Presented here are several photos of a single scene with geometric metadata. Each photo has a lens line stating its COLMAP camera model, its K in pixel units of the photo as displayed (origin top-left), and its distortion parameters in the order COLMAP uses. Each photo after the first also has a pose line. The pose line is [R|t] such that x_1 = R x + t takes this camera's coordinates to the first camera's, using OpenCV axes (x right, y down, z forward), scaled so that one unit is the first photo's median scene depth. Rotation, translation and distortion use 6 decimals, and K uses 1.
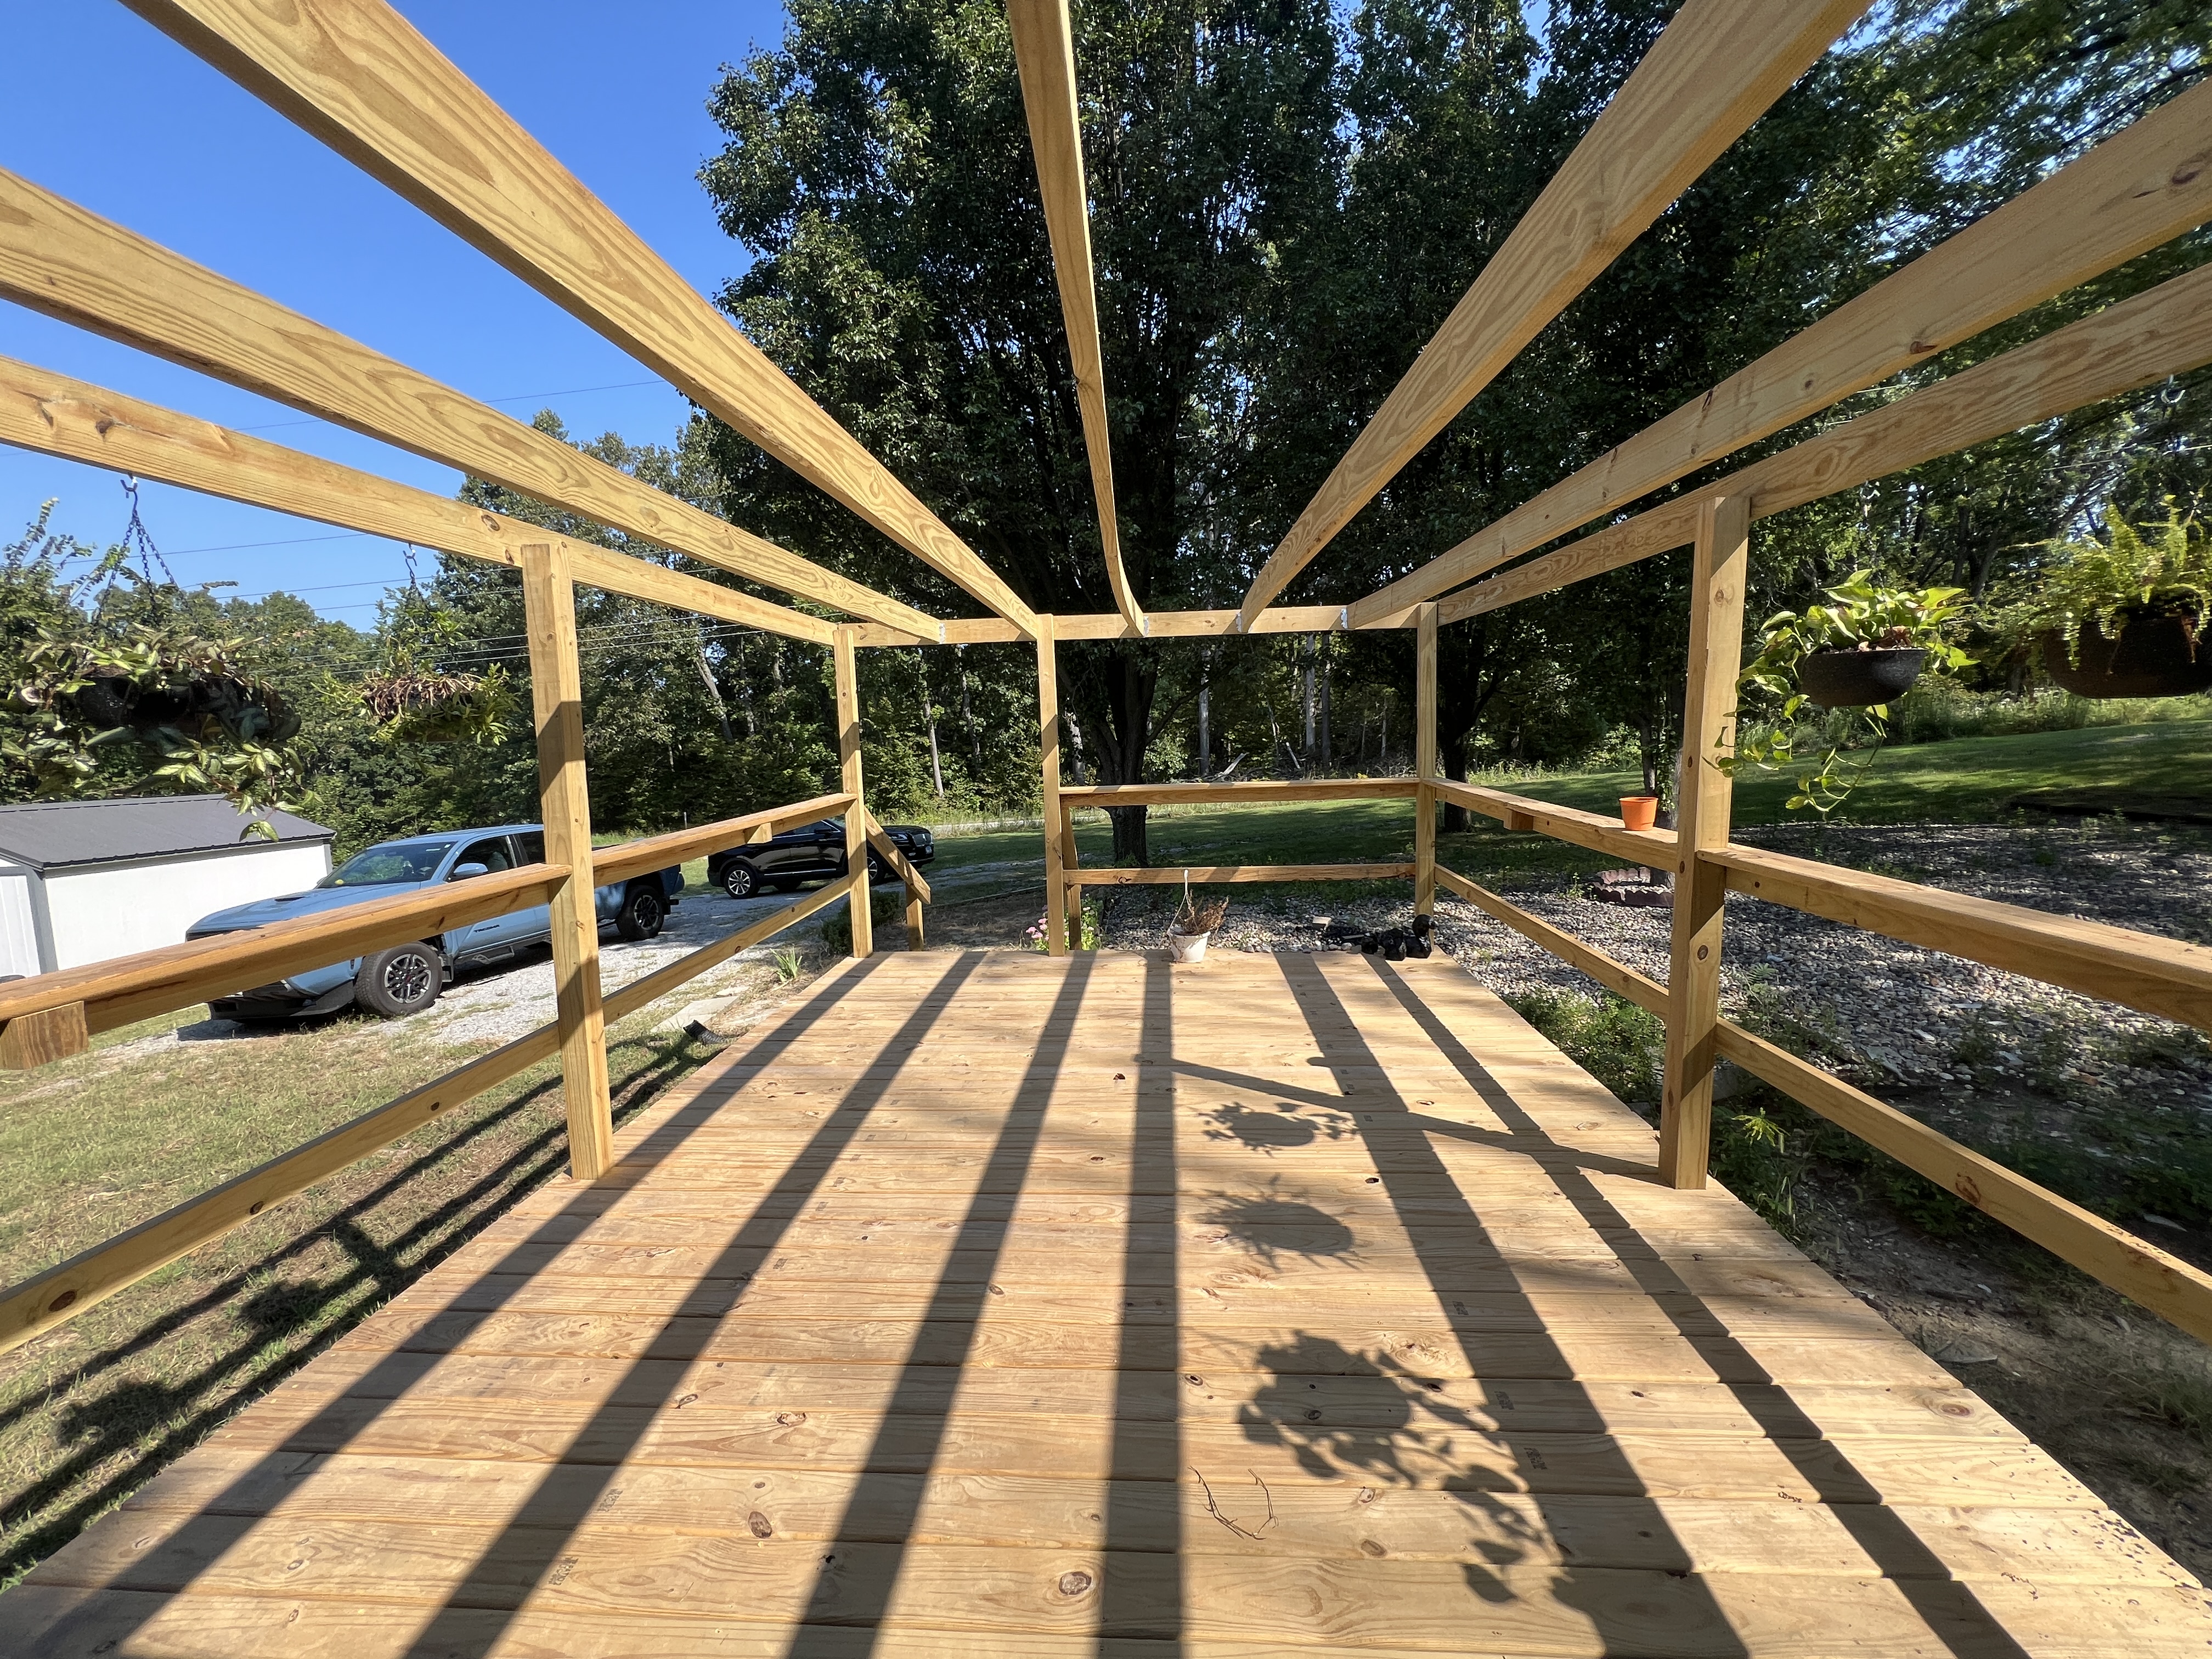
lens RADIAL K [[888.9, 0, 1099.3], [0, 888.9, 827.7], [0, 0, 1]] dist [-0.001296, 0.000694]
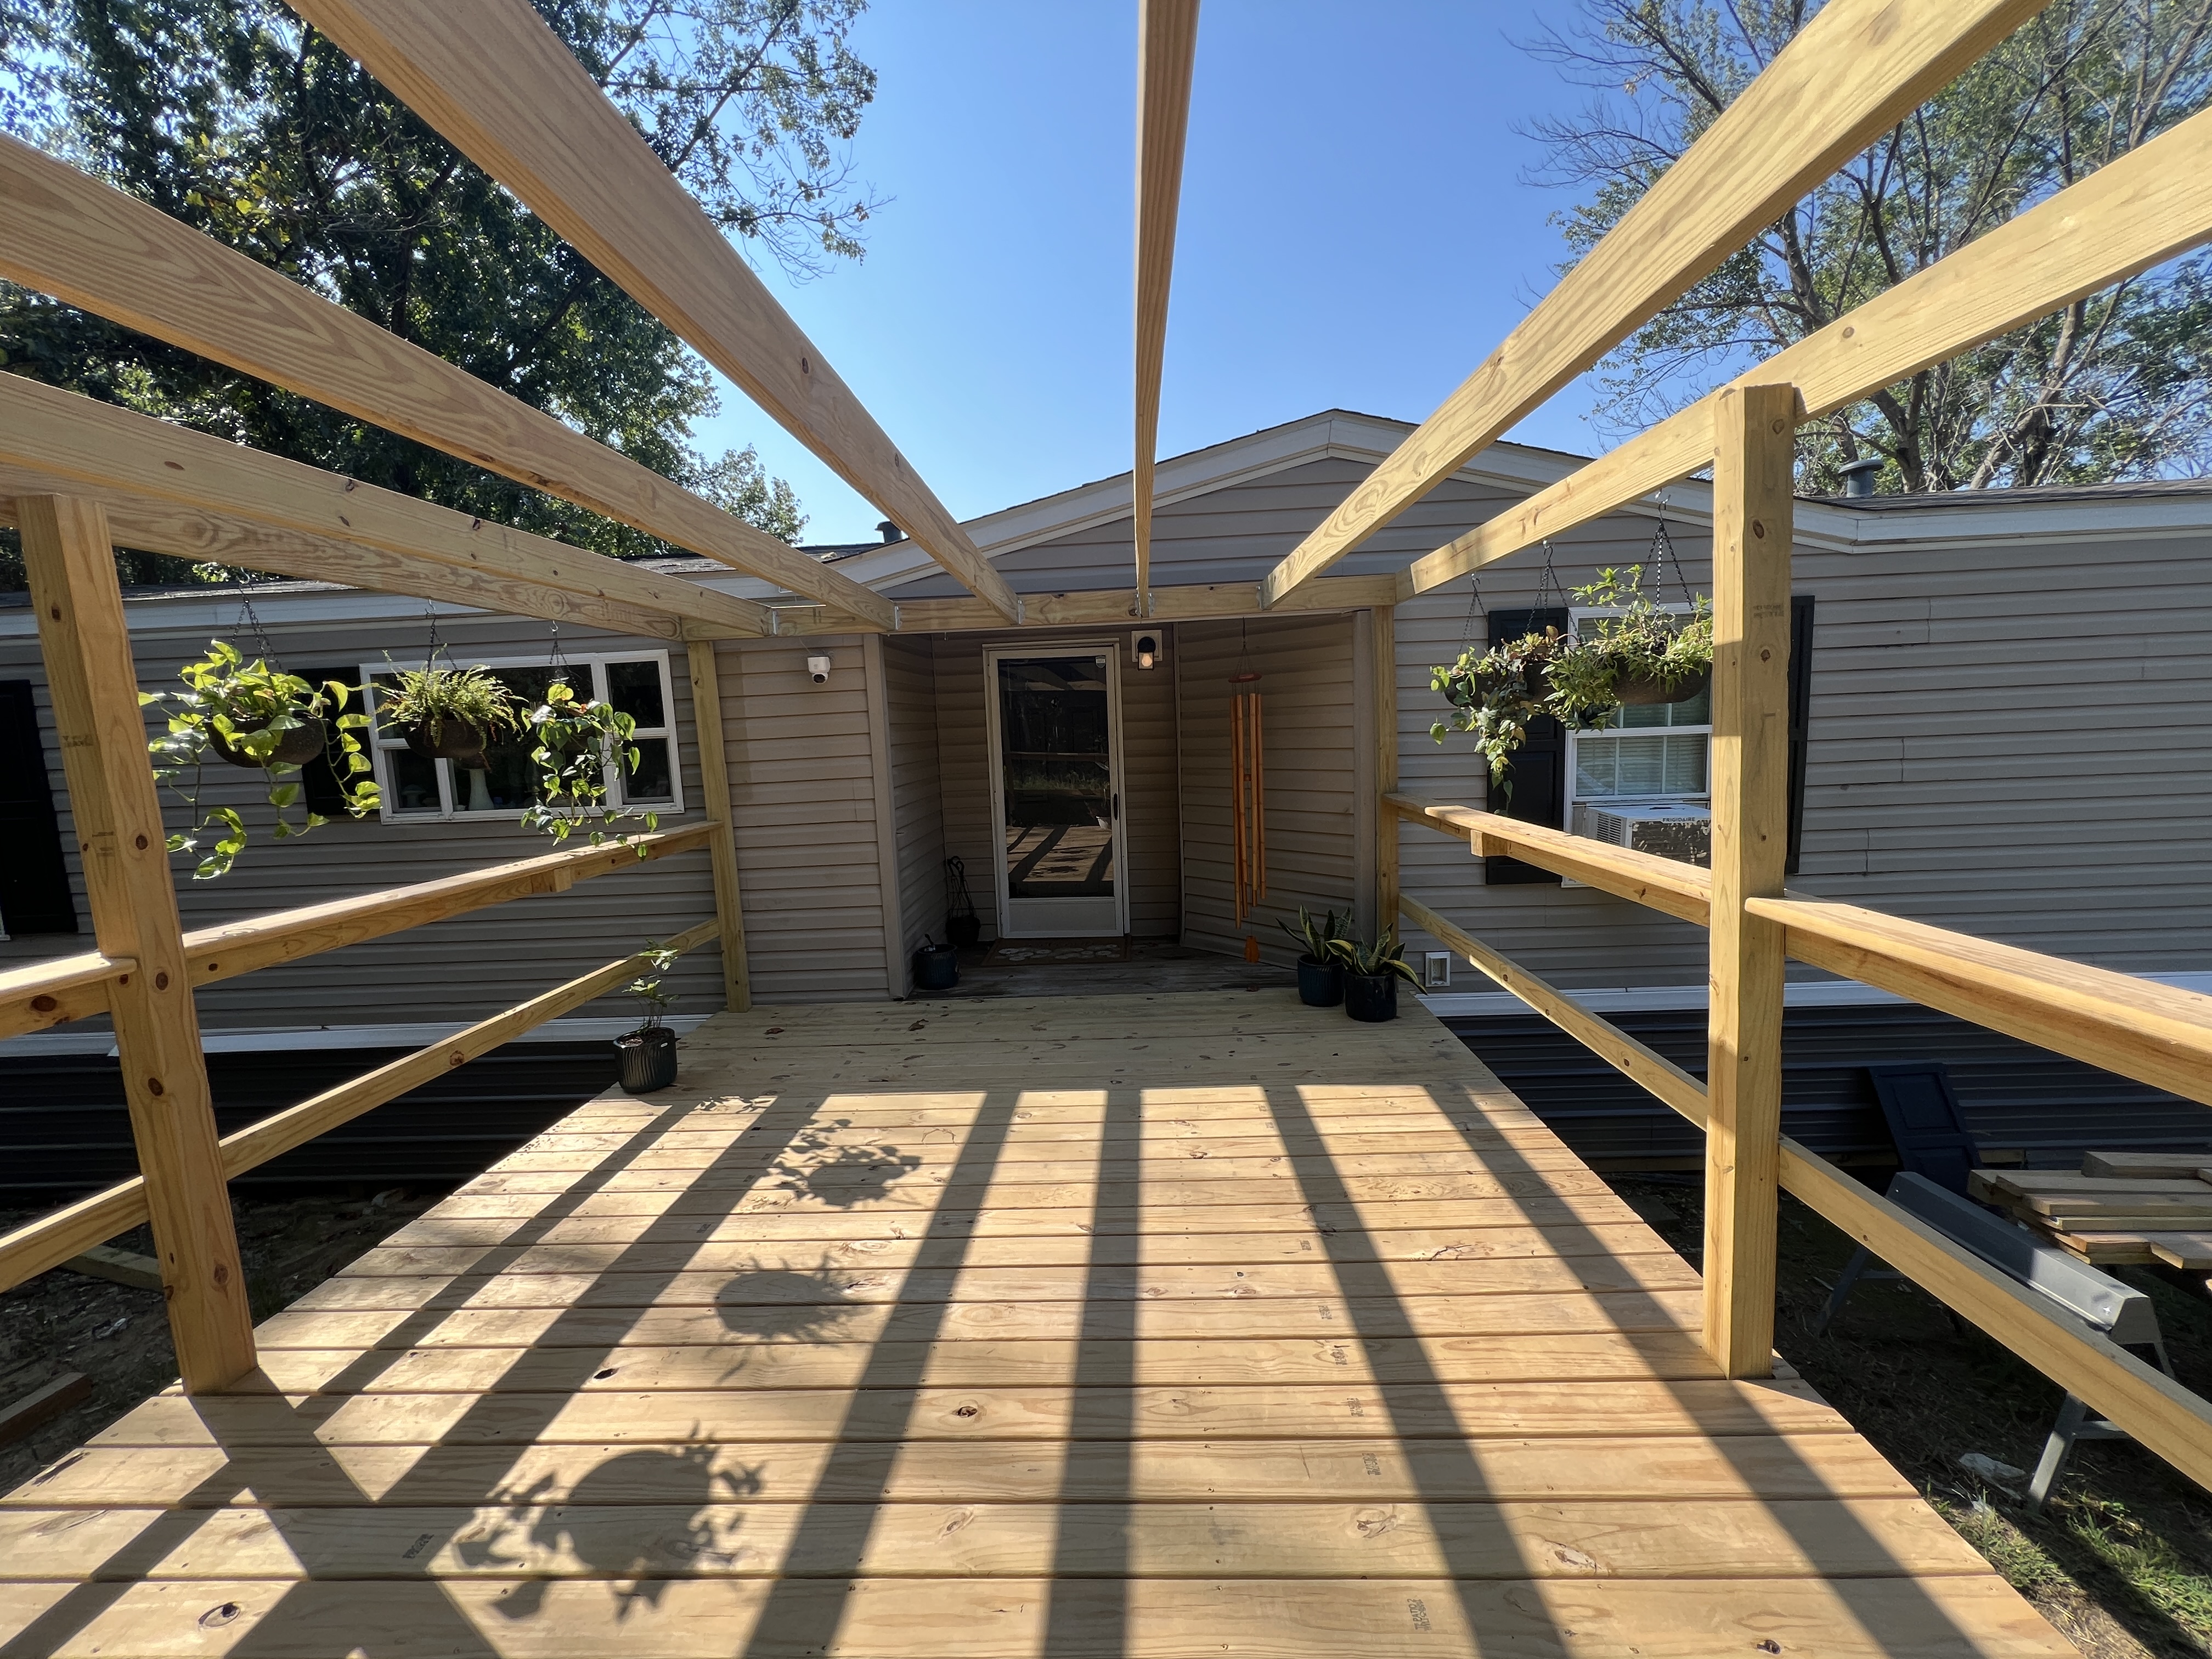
lens RADIAL K [[888.9, 0, 1101.2], [0, 888.9, 830.2], [0, 0, 1]] dist [-0.001296, 0.000694]
pose [[-0.996923, 0.076760, -0.015878, -0.165728], [0.071018, 0.970239, 0.231501, -0.240145], [0.033175, 0.229661, -0.972705, 2.089518]]
